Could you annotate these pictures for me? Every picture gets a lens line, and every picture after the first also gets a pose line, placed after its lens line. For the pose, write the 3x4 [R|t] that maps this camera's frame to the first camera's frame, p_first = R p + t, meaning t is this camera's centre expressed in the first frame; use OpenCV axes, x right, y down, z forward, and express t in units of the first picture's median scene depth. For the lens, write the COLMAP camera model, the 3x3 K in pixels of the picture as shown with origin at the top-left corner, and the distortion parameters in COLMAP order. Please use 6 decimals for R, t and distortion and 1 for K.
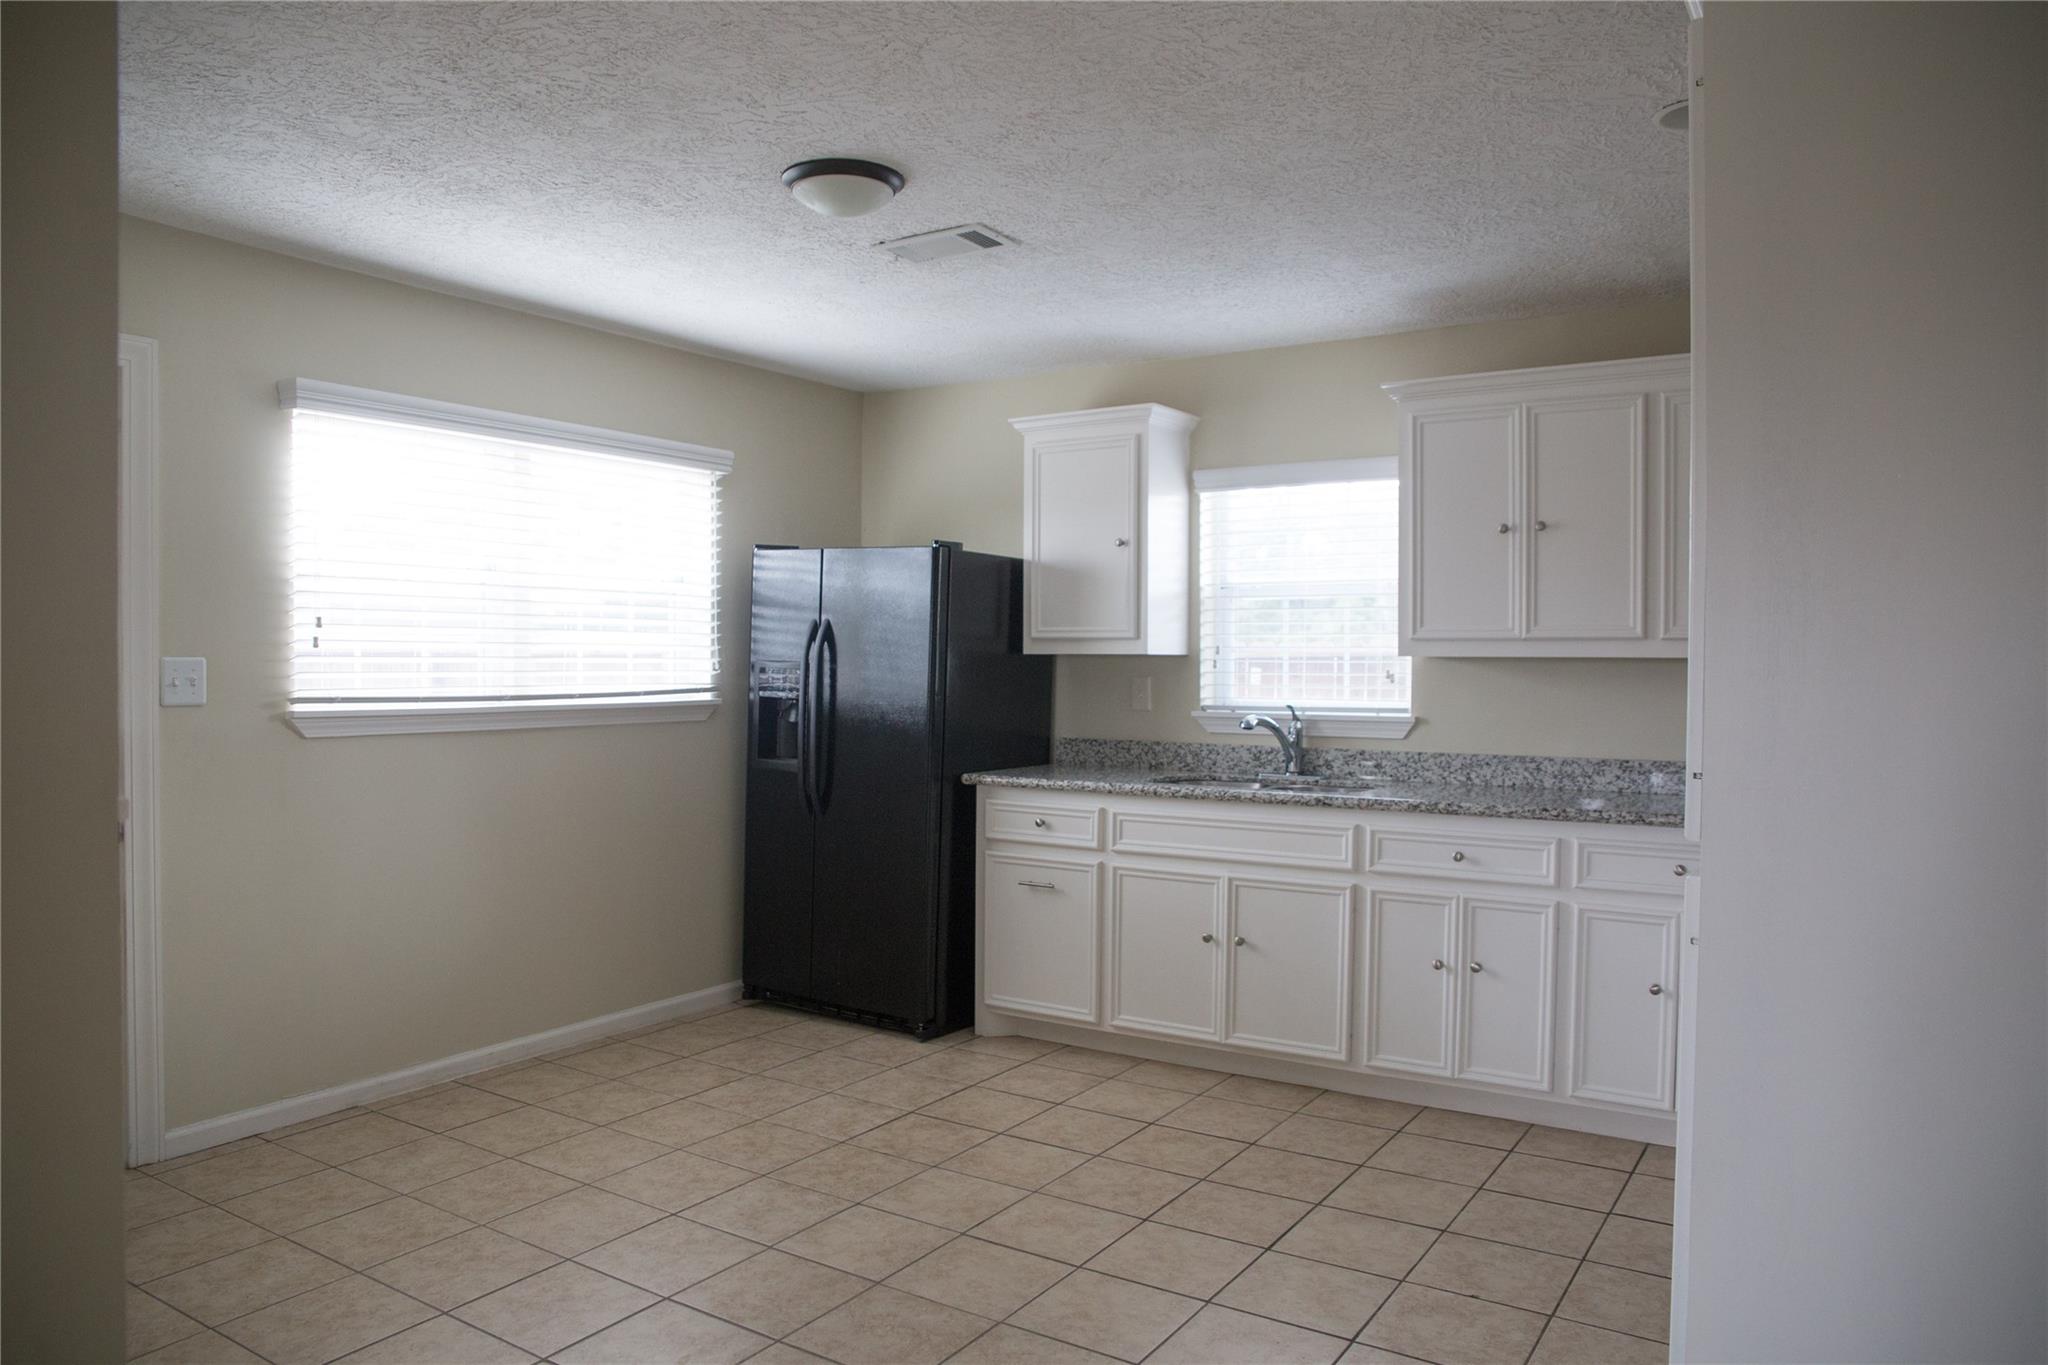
lens RADIAL K [[1413.4, 0, 1025.7], [0, 1413.4, 683.3], [0, 0, 1]] dist [-0.072380, 0.013121]
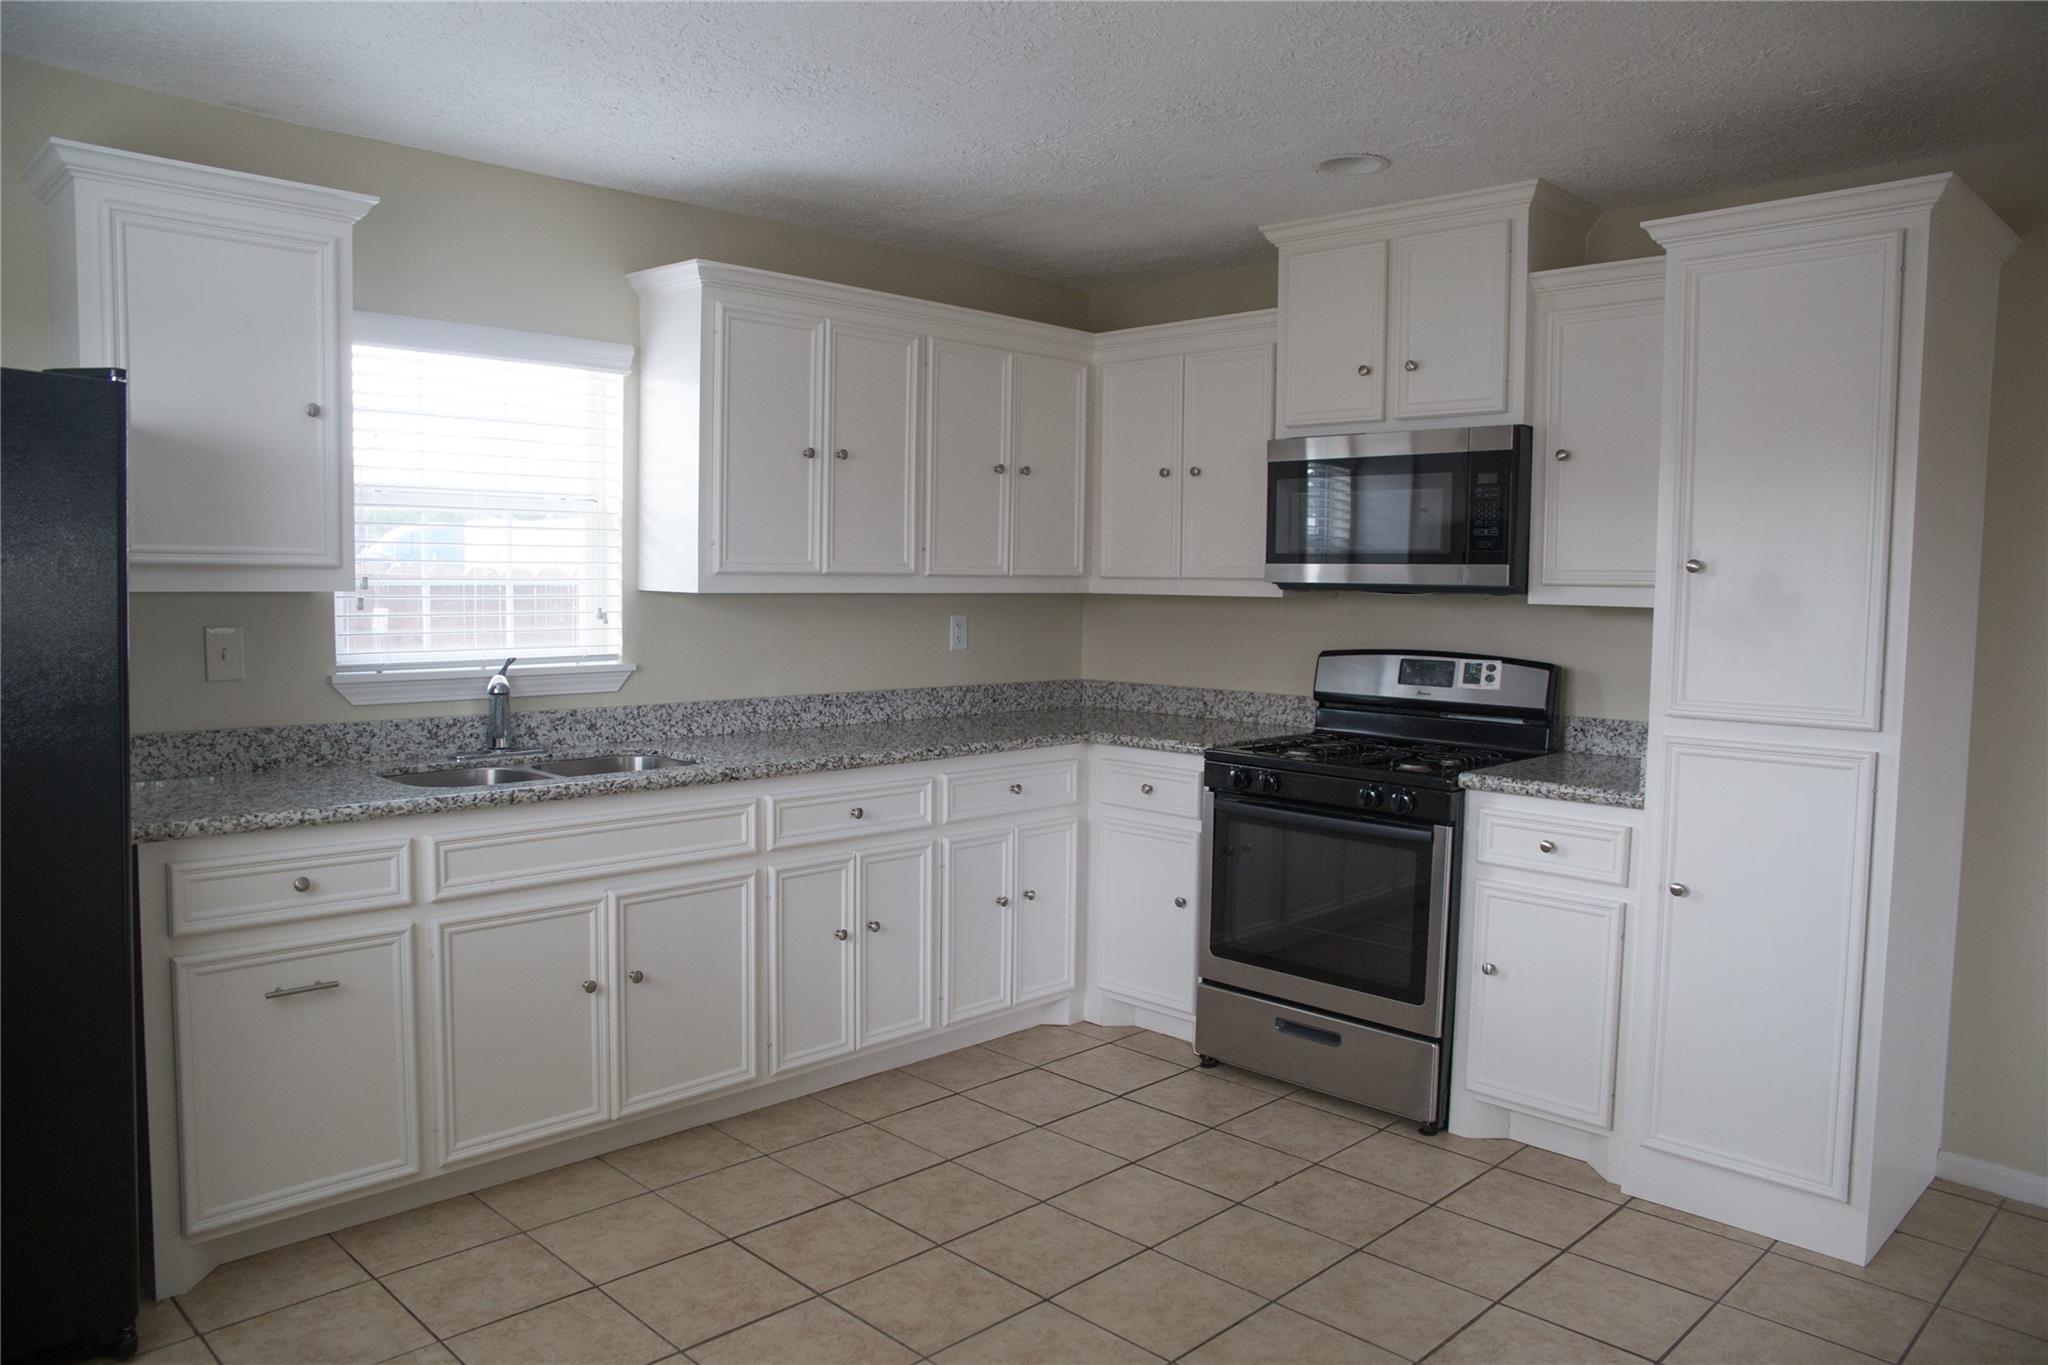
lens RADIAL K [[1413.4, 0, 1021.4], [0, 1413.4, 693.7], [0, 0, 1]] dist [-0.072380, 0.013121]
pose [[0.214281, -0.079854, 0.973502, -0.500629], [0.005580, 0.996736, 0.080531, -0.024909], [-0.976756, -0.011824, 0.214027, 0.620768]]
